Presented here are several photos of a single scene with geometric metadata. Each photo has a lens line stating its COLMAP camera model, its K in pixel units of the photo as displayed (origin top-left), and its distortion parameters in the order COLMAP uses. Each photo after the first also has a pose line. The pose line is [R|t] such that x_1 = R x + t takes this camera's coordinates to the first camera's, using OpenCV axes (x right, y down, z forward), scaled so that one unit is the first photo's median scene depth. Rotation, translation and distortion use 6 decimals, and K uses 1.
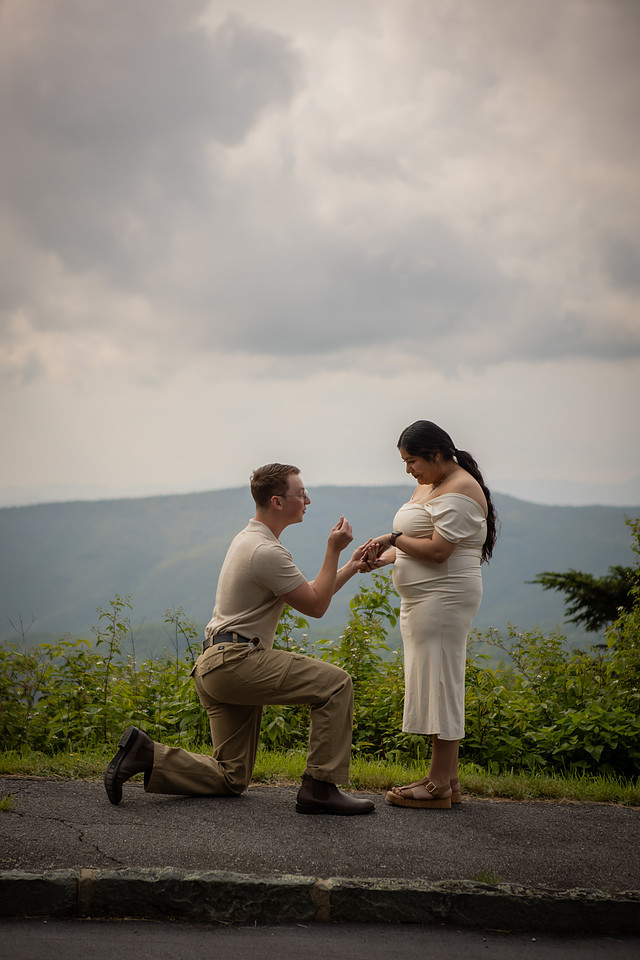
lens RADIAL K [[1826.9, 0, 320.0], [0, 1826.9, 480.0], [0, 0, 1]] dist [0.210751, -0.159579]
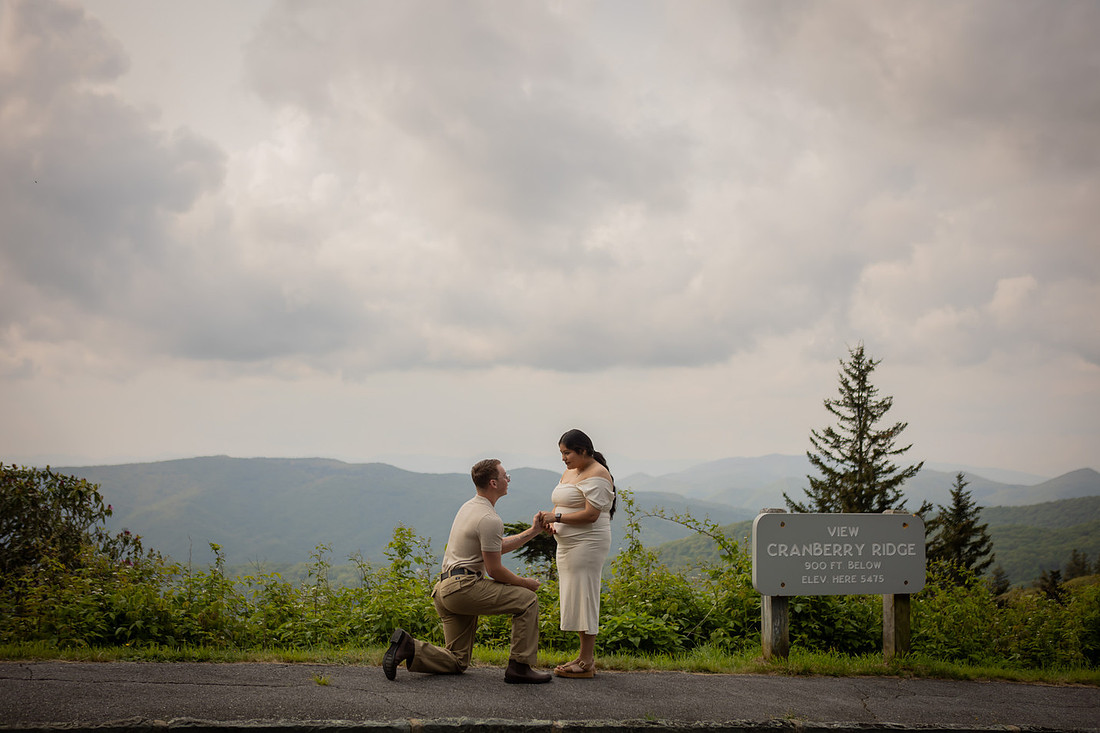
lens RADIAL K [[1312.5, 0, 550.3], [0, 1312.5, 367.0], [0, 0, 1]] dist [-0.040563, 0.058531]
pose [[0.975062, 0.023855, 0.220647, -0.165794], [-0.009086, 0.997664, -0.067706, -0.008369], [-0.221747, 0.064012, 0.973001, -0.077434]]
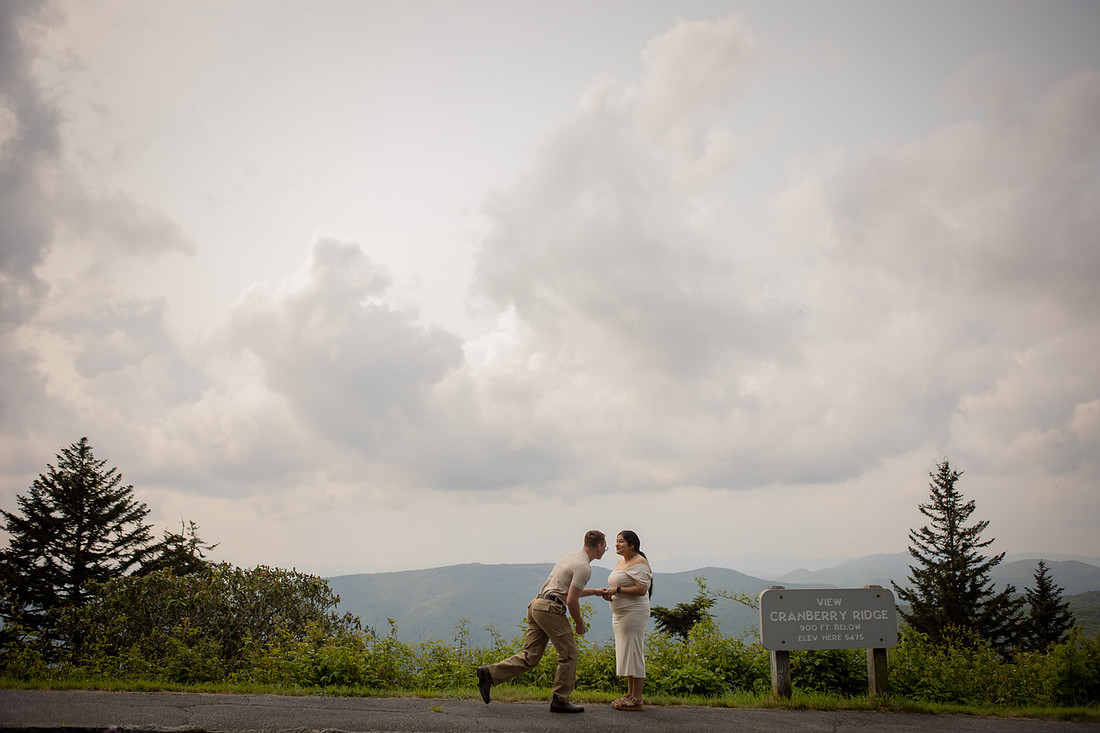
lens RADIAL K [[1009.0, 0, 550.2], [0, 1009.0, 362.5], [0, 0, 1]] dist [-0.088482, 0.117132]
pose [[0.998650, -0.003608, 0.051818, -0.069204], [0.013561, 0.981098, -0.193034, -0.000664], [-0.050142, 0.193476, 0.979823, -0.193757]]
